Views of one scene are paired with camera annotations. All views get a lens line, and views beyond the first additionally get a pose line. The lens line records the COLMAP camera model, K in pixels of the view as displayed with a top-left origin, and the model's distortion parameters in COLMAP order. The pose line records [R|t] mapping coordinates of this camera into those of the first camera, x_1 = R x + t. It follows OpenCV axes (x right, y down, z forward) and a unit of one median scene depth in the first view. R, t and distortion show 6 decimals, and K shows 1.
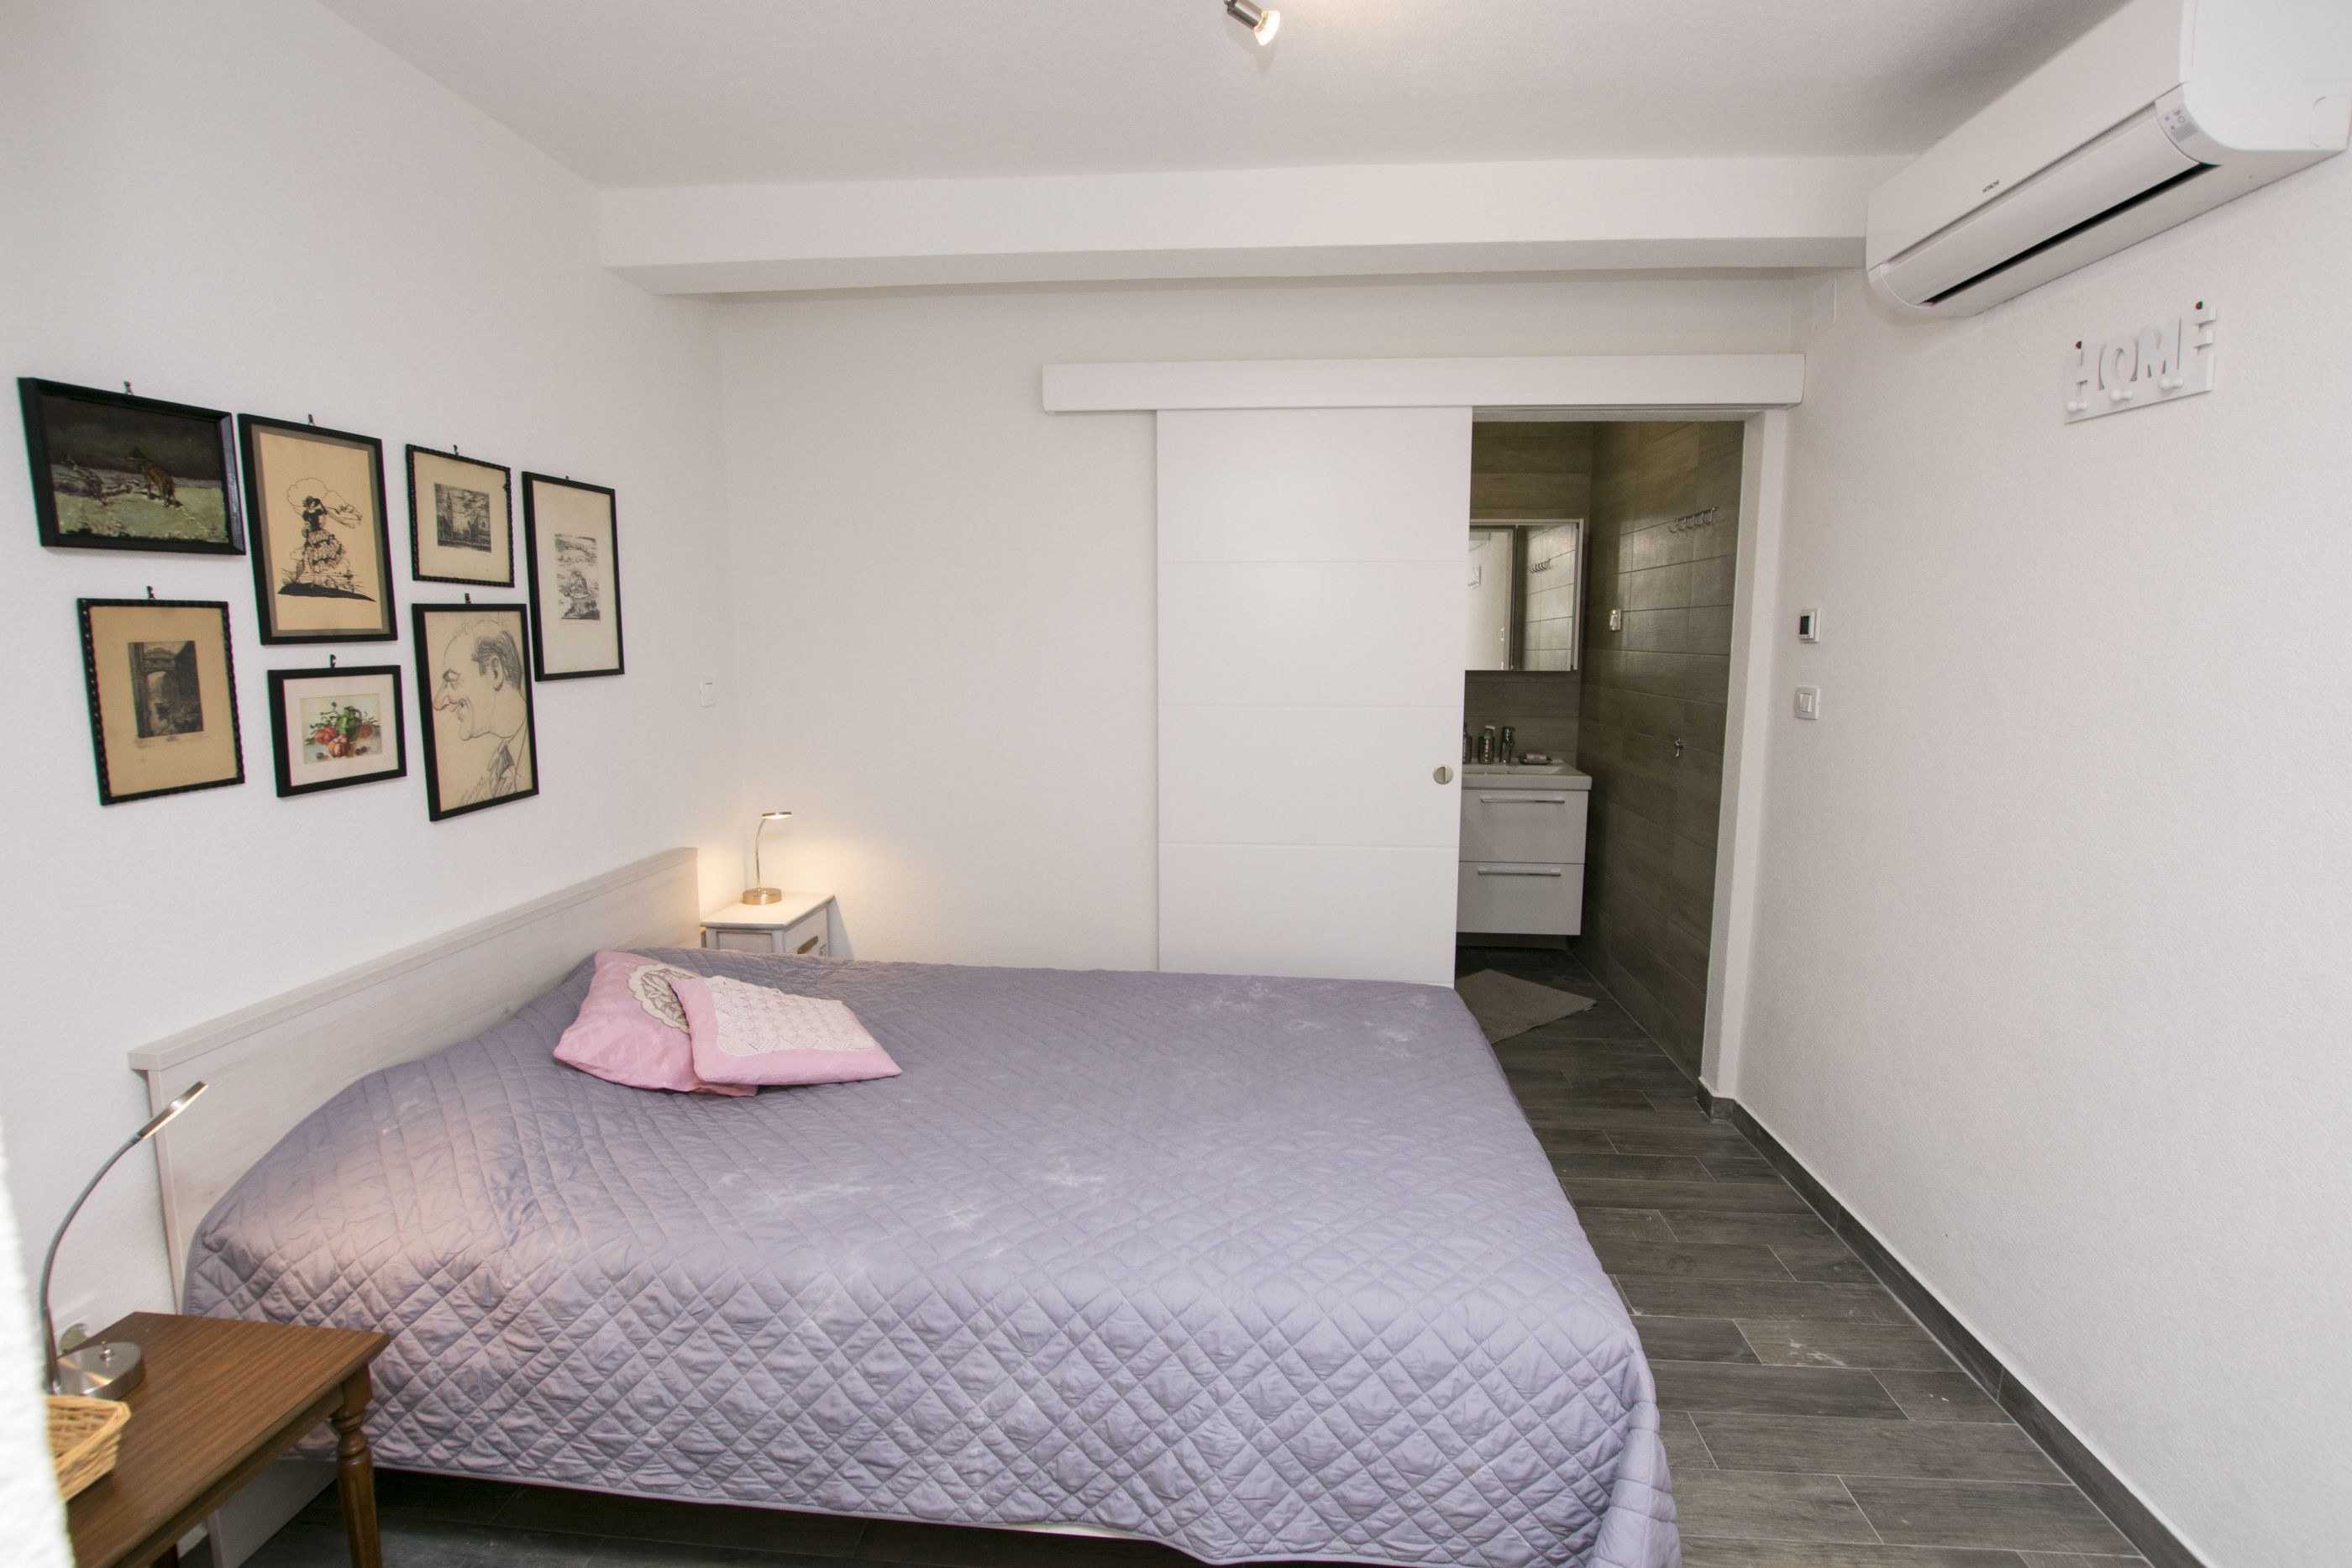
lens RADIAL K [[1104.2, 0, 1175.4], [0, 1104.2, 780.6], [0, 0, 1]] dist [-0.028966, 0.001103]
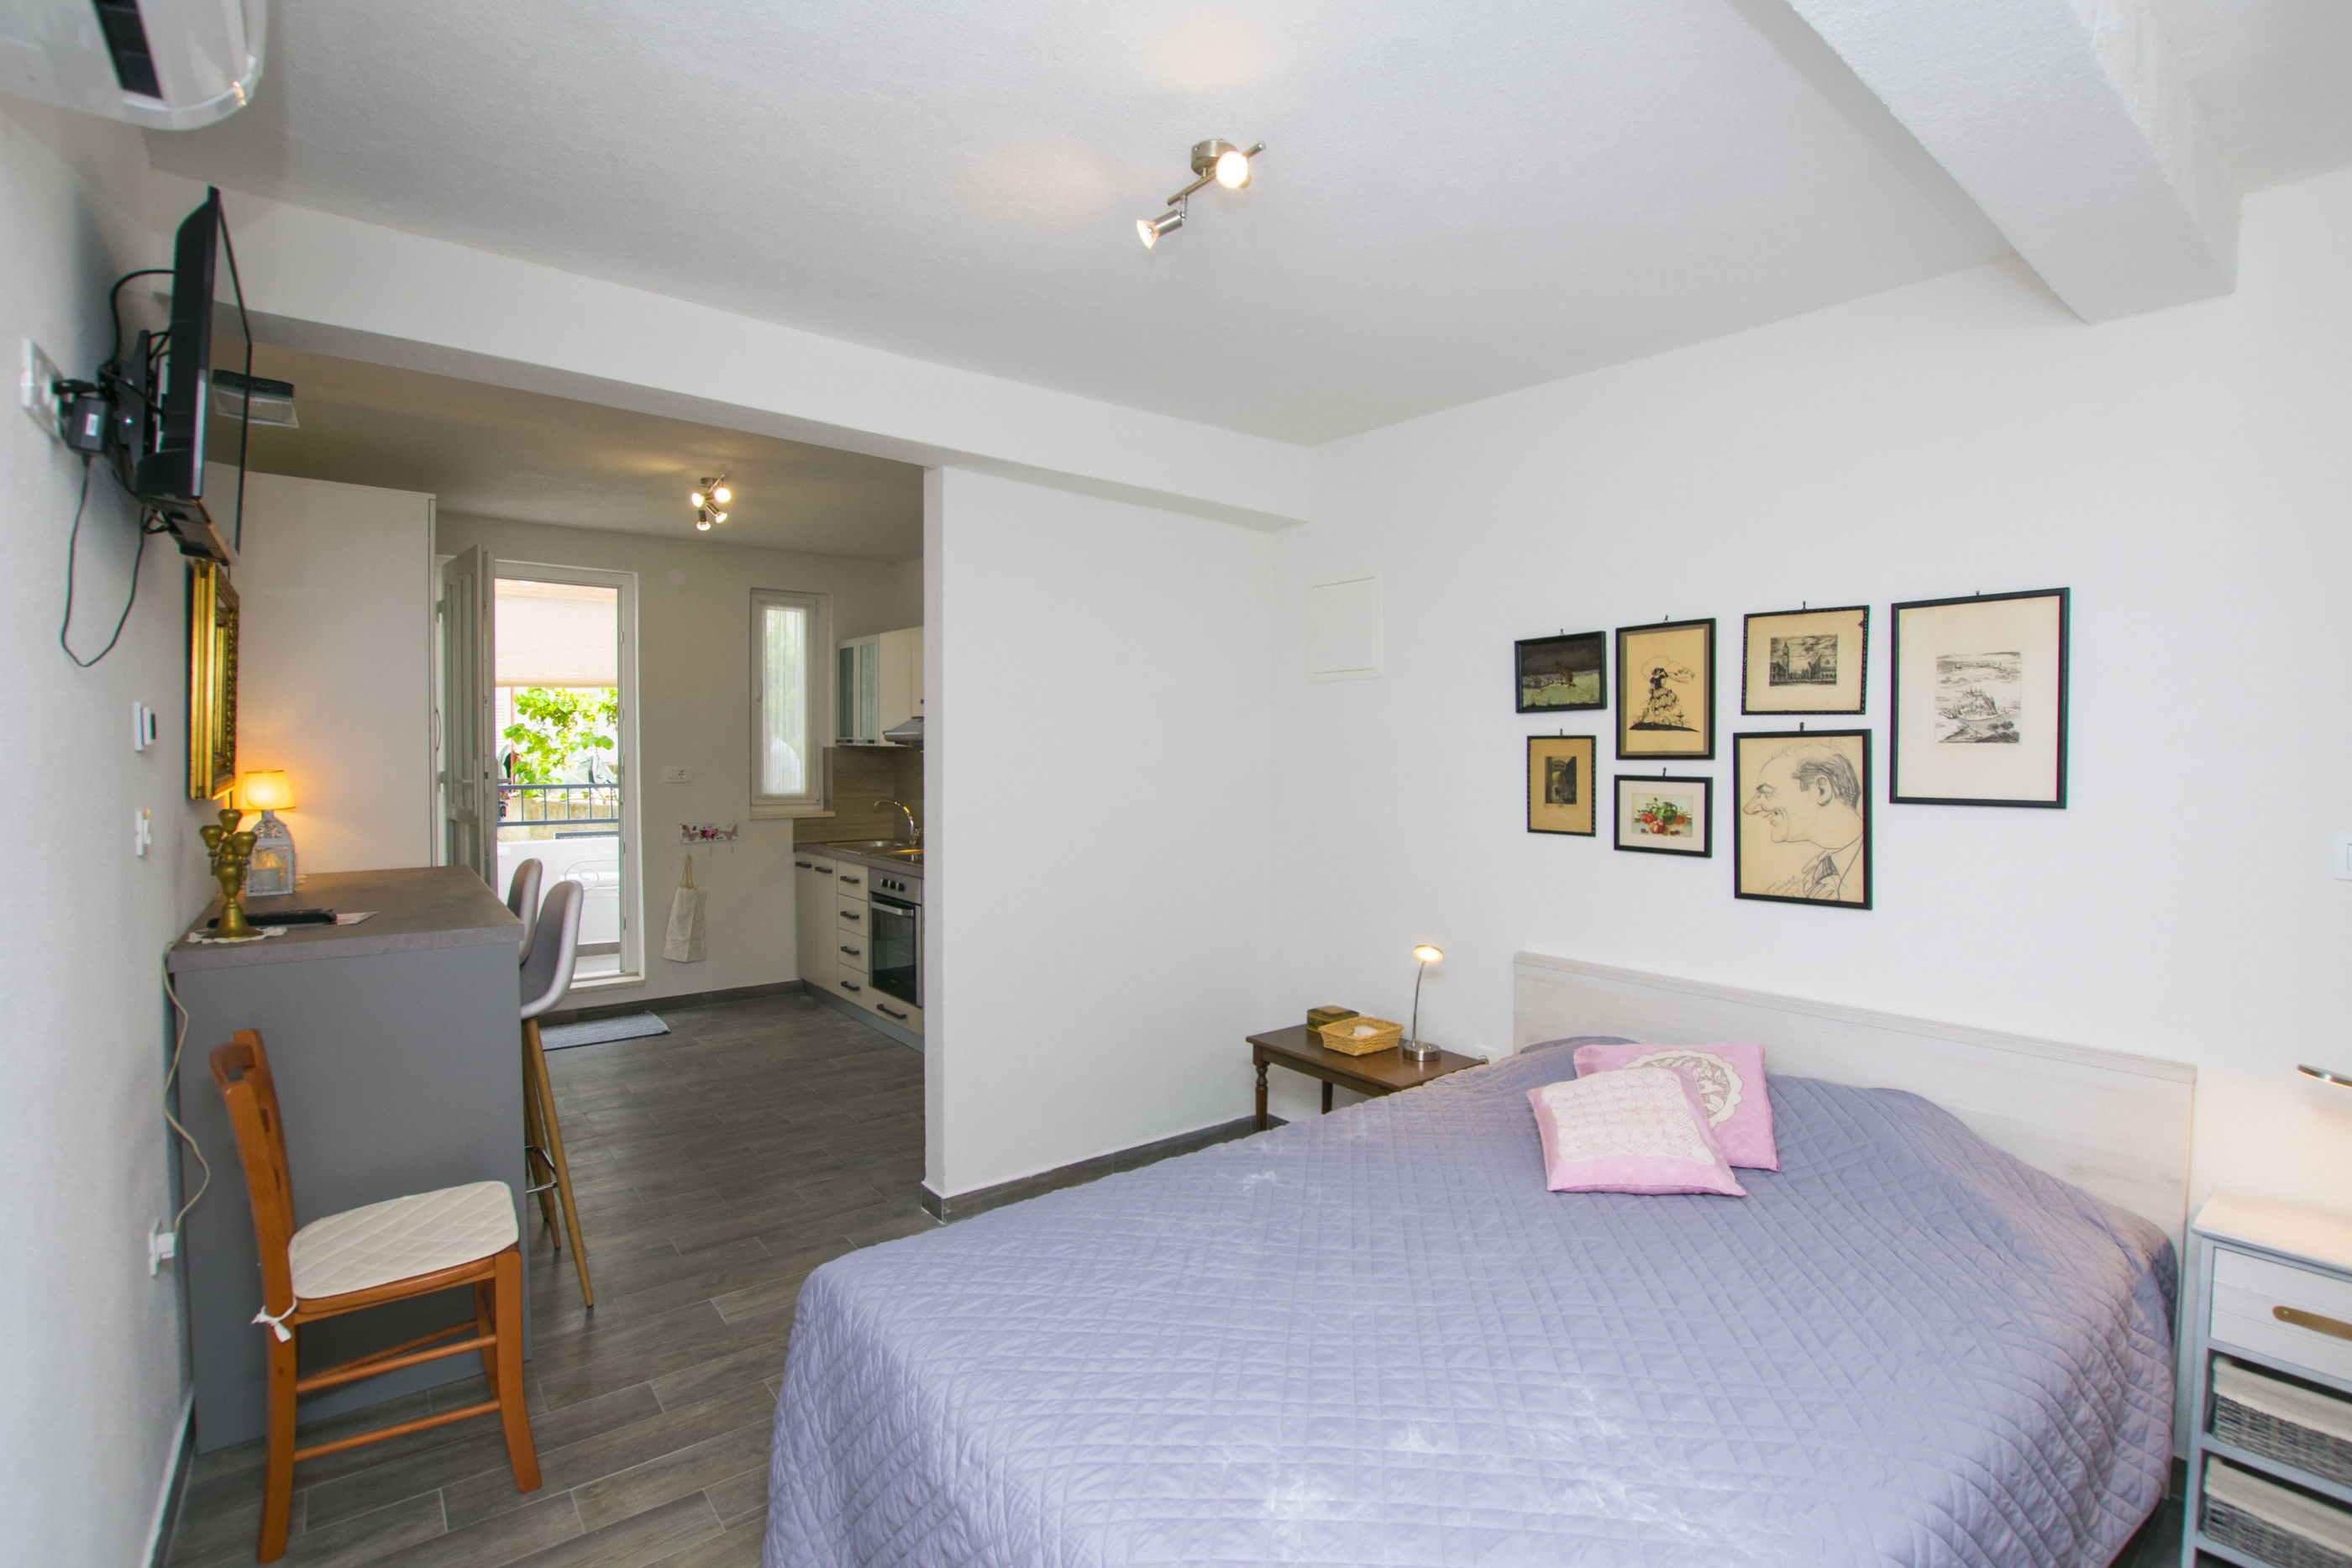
lens RADIAL K [[1091.9, 0, 1189.1], [0, 1091.9, 773.5], [0, 0, 1]] dist [-0.019310, 0.000408]
pose [[-0.728146, 0.010153, -0.685347, 0.774878], [-0.099696, 0.987688, 0.120553, -0.228819], [0.678133, 0.156107, -0.718169, 1.669349]]
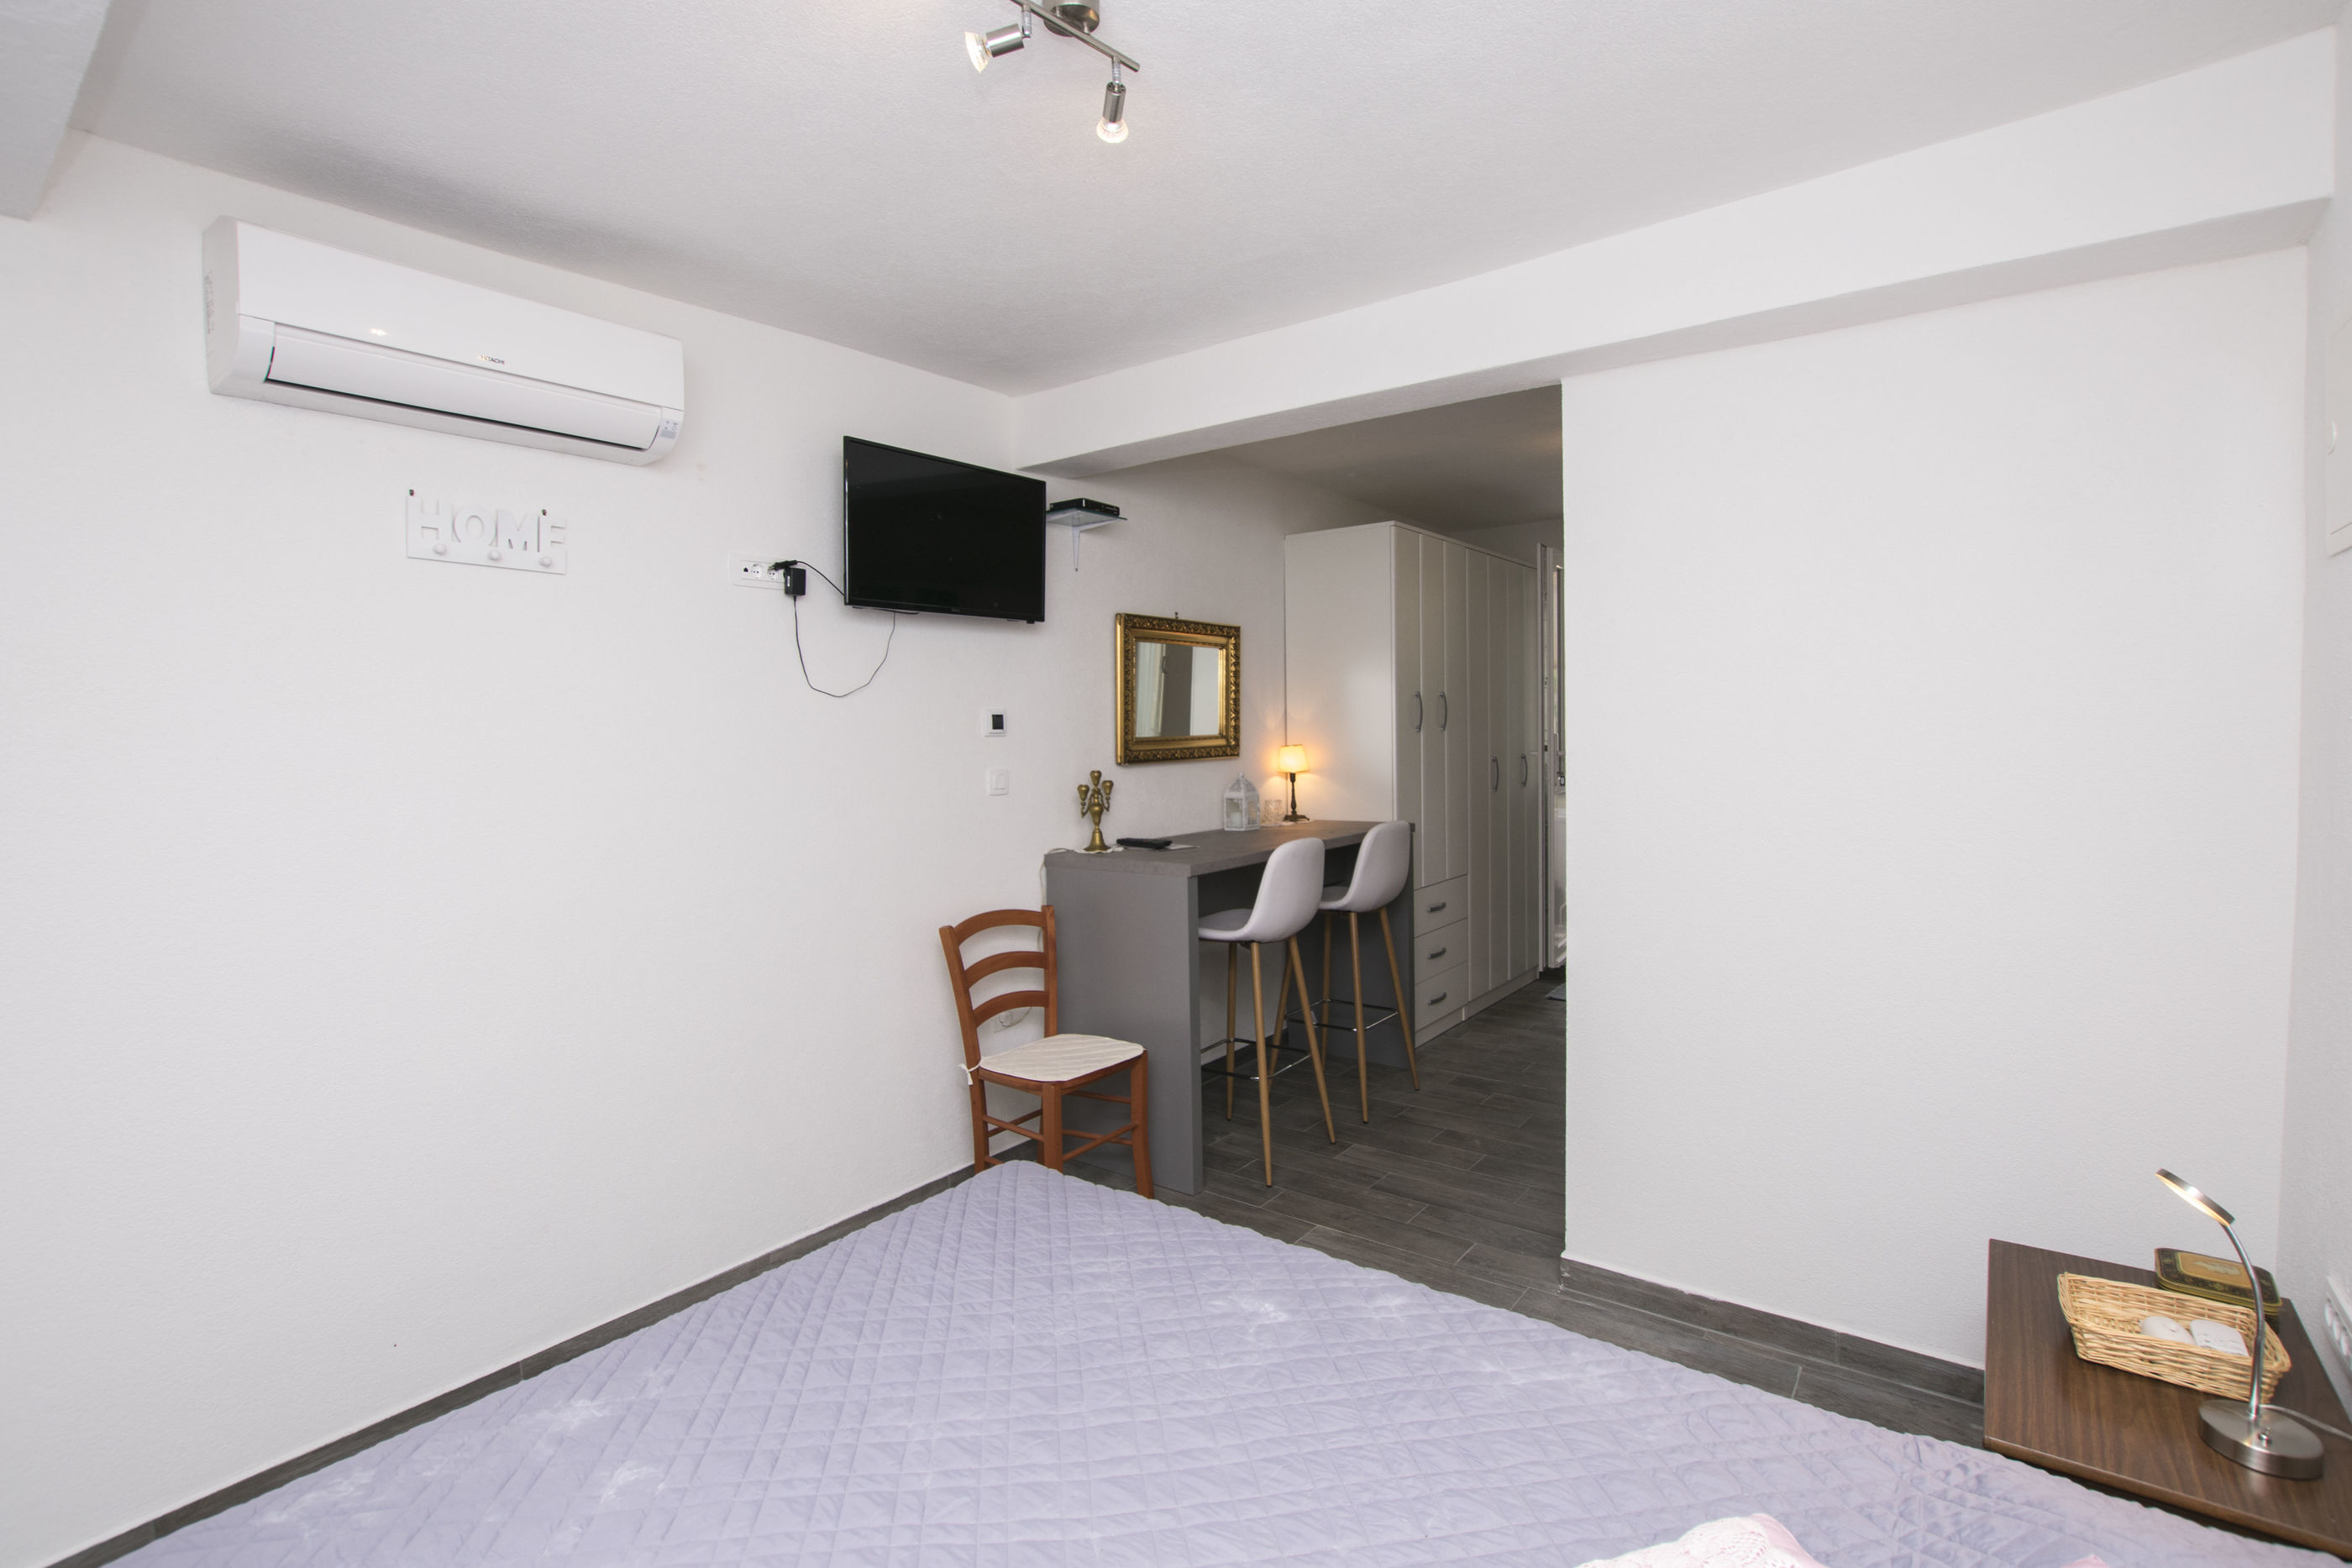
lens RADIAL K [[1098.1, 0, 1216.8], [0, 1098.1, 750.3], [0, 0, 1]] dist [-0.001368, 0.000208]
pose [[-0.857895, -0.005008, 0.513801, -0.519528], [0.079843, 0.986507, 0.142930, -0.233177], [-0.507584, 0.163642, -0.845920, 1.631154]]
